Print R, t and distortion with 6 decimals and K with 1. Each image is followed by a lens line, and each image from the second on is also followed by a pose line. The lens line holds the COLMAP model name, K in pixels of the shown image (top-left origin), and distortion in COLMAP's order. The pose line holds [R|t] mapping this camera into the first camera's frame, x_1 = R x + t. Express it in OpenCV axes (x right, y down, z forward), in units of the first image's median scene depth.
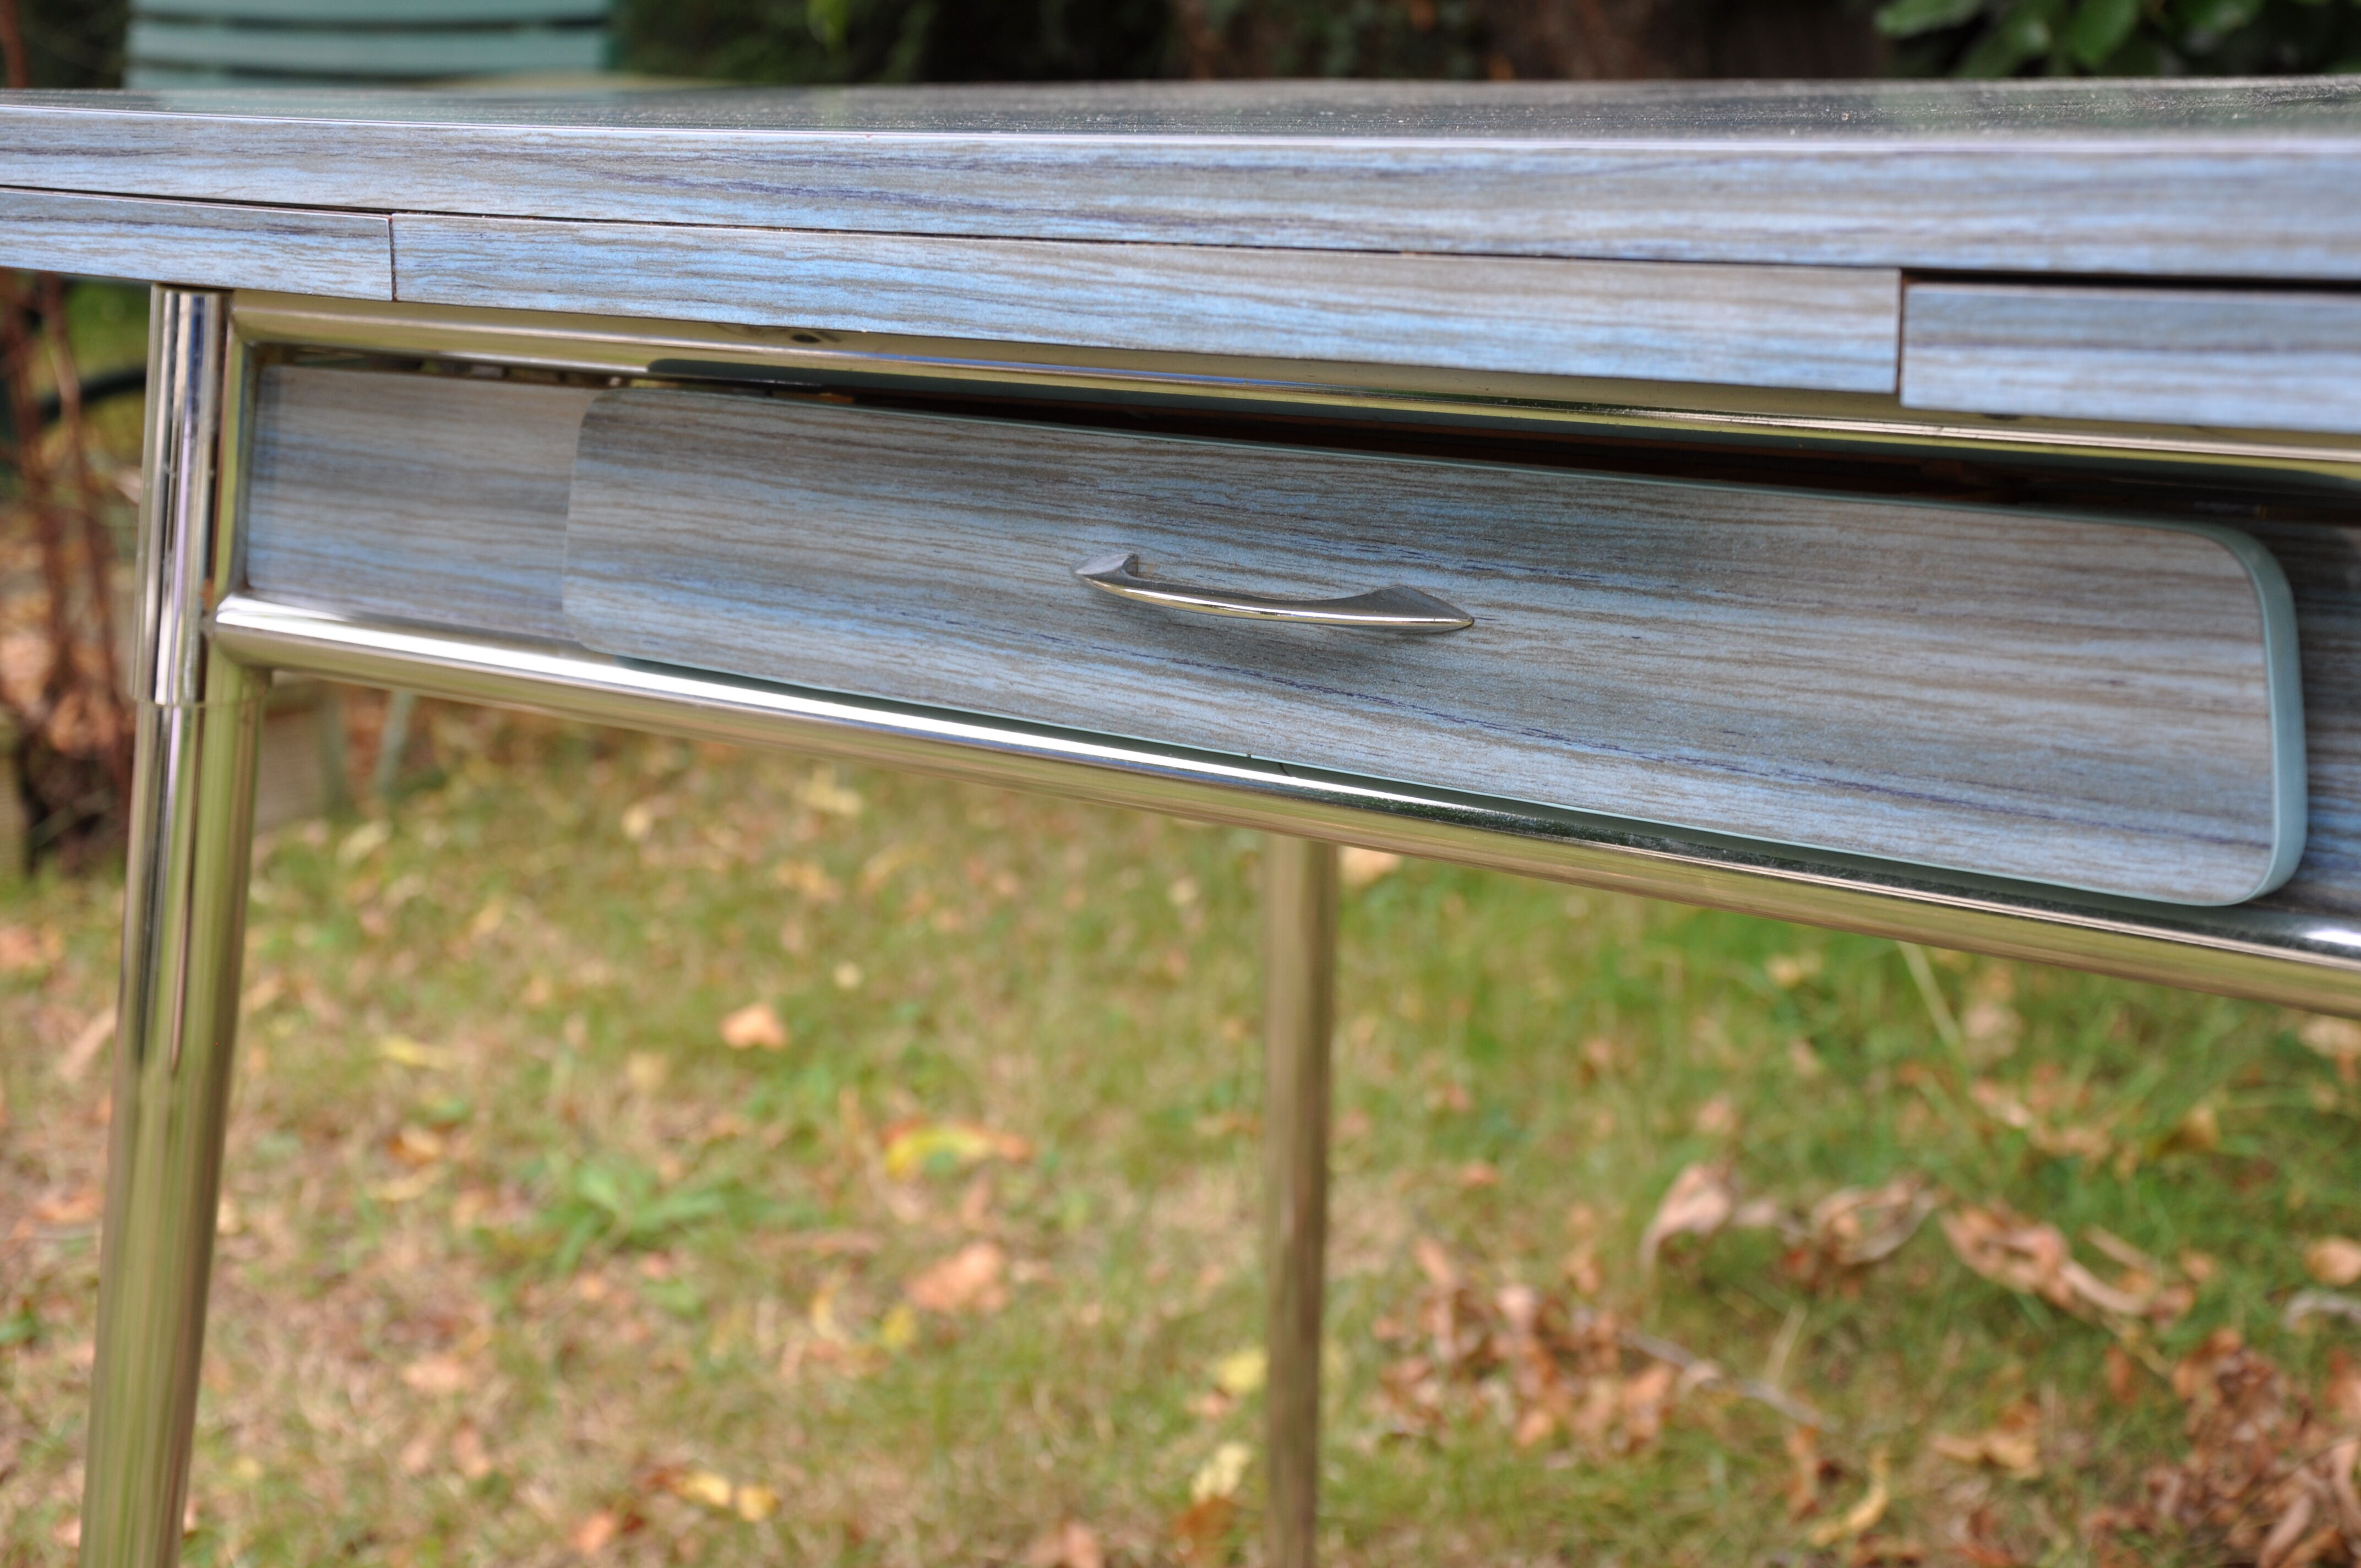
lens RADIAL K [[3801.5, 0, 1180.5], [0, 3801.5, 784.0], [0, 0, 1]] dist [0.129316, 0.007315]
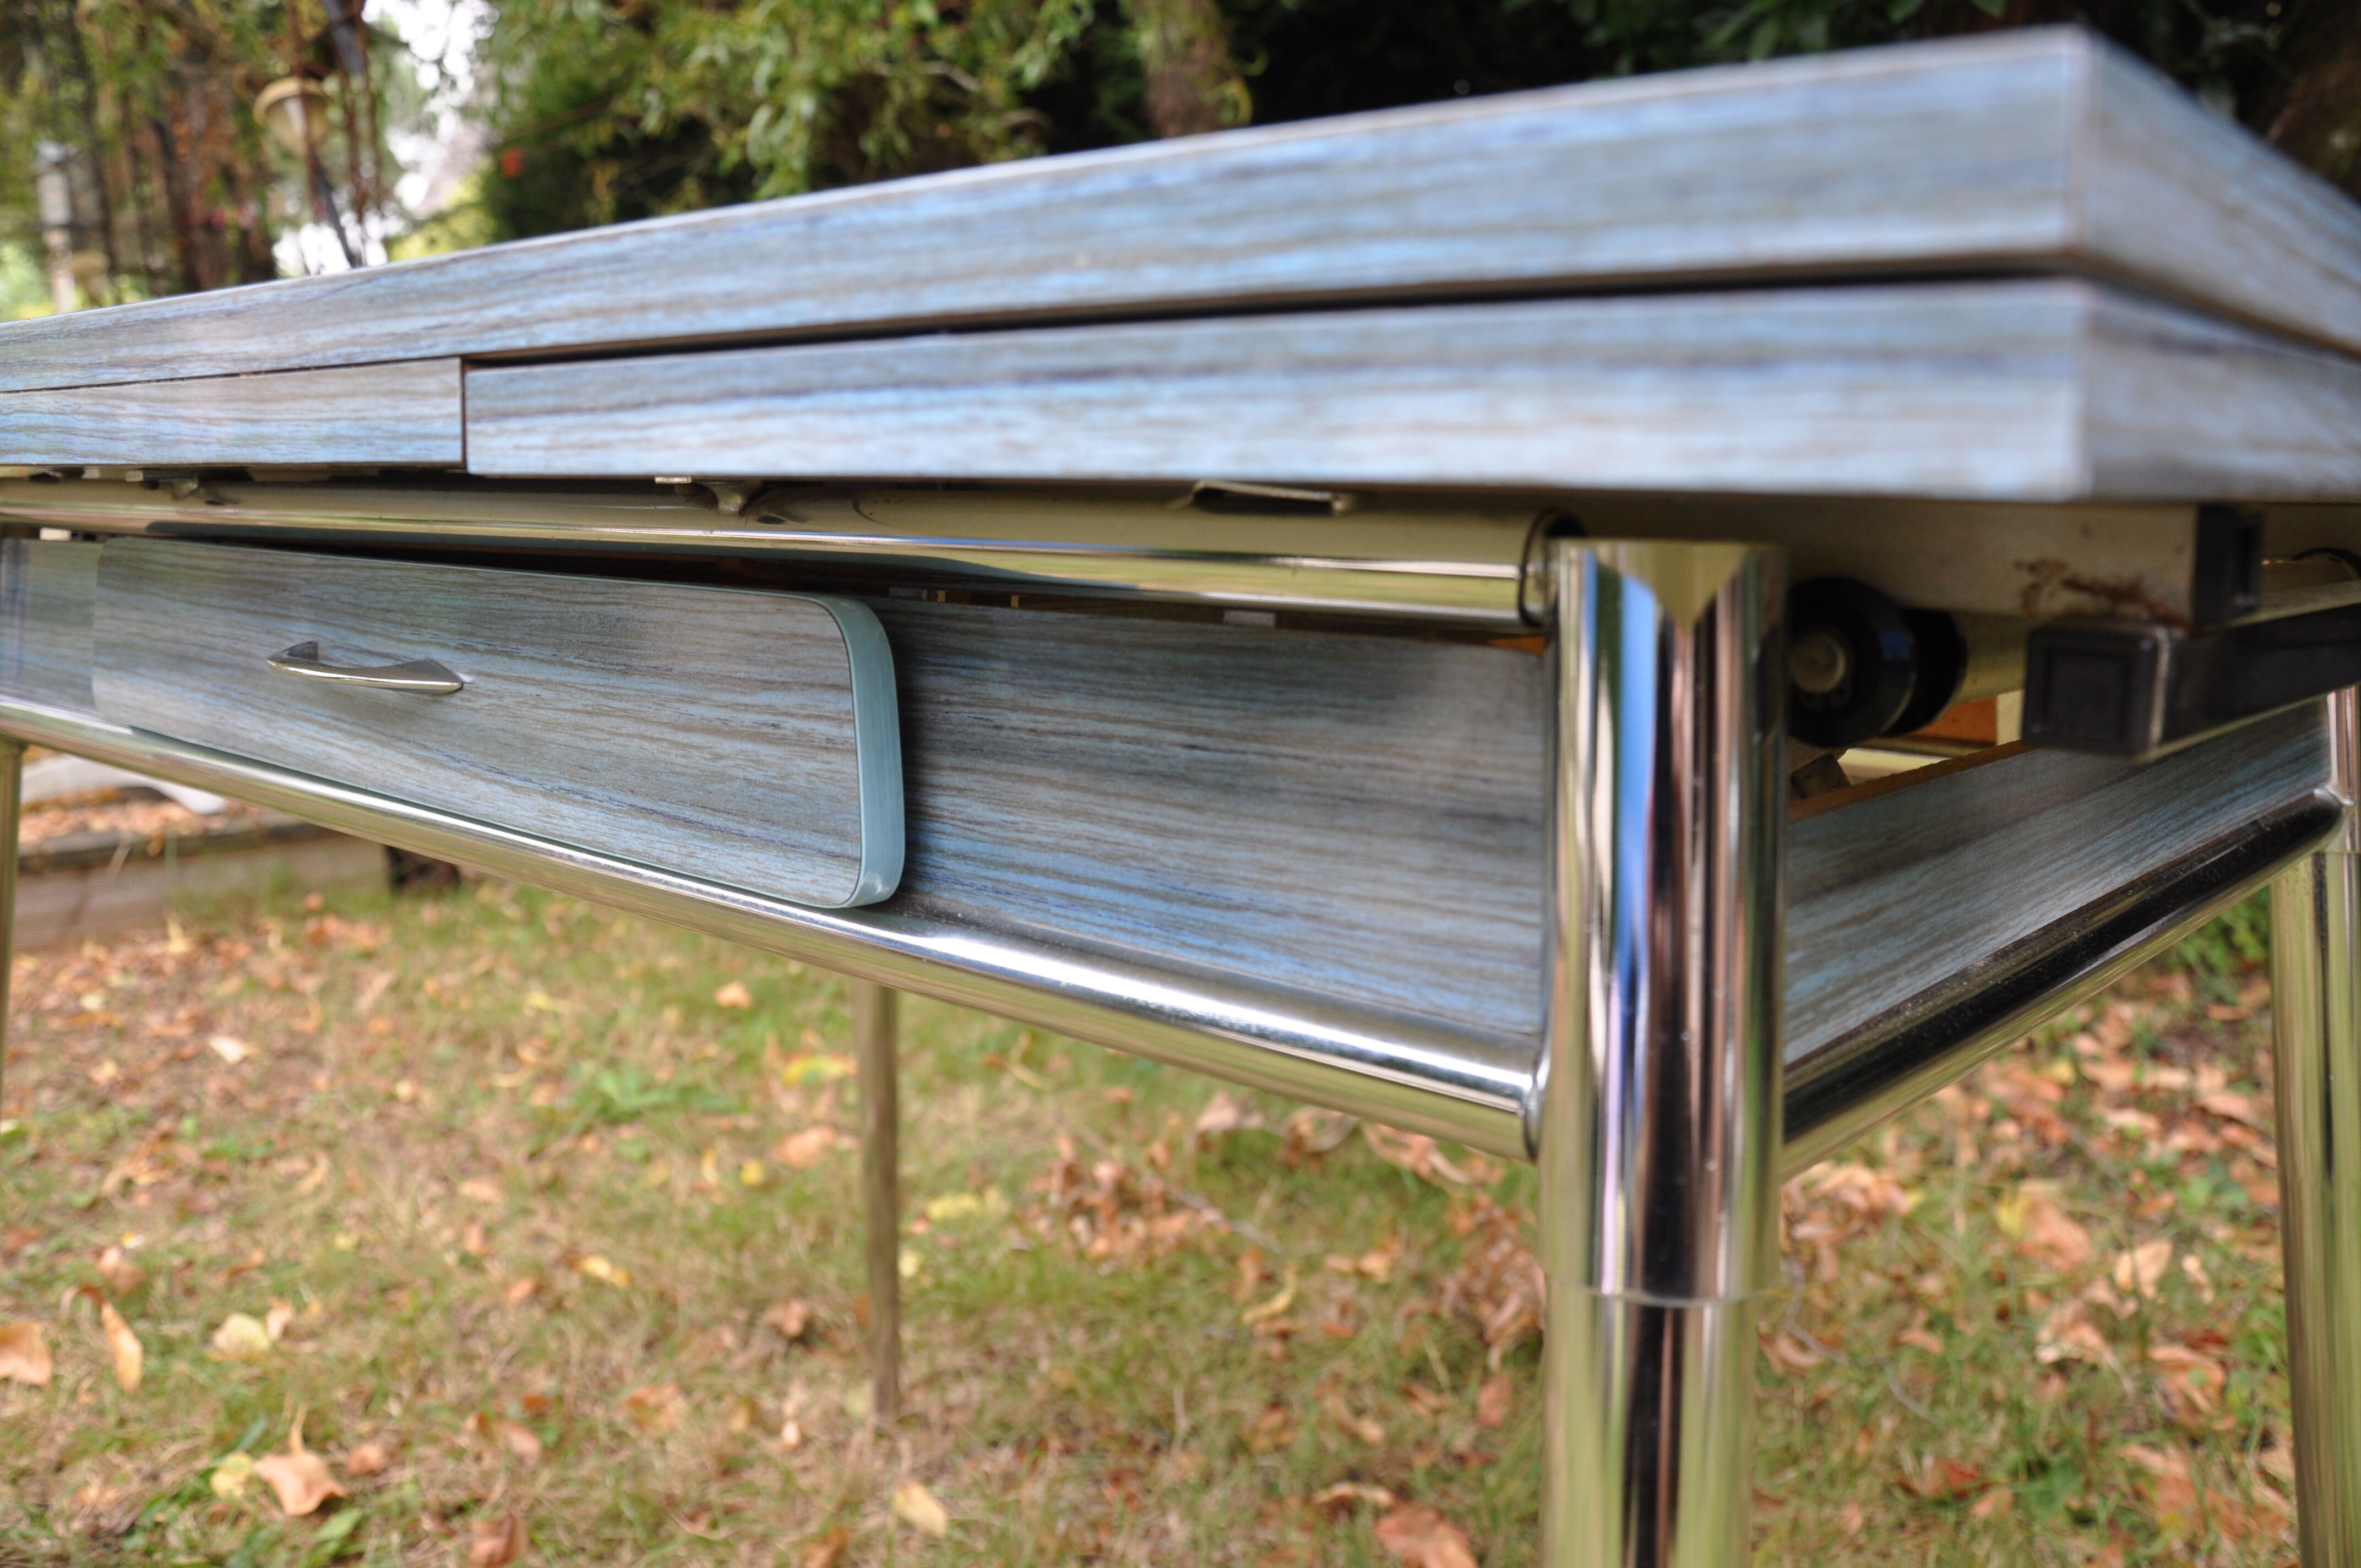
lens RADIAL K [[2020.3, 0, 1368.1], [0, 2020.3, 783.5], [0, 0, 1]] dist [-0.192387, 0.004389]
pose [[0.996877, 0.027215, 0.074132, 0.350484], [-0.023743, 0.998597, -0.047328, 0.016064], [-0.075316, 0.045420, 0.996125, 0.317537]]
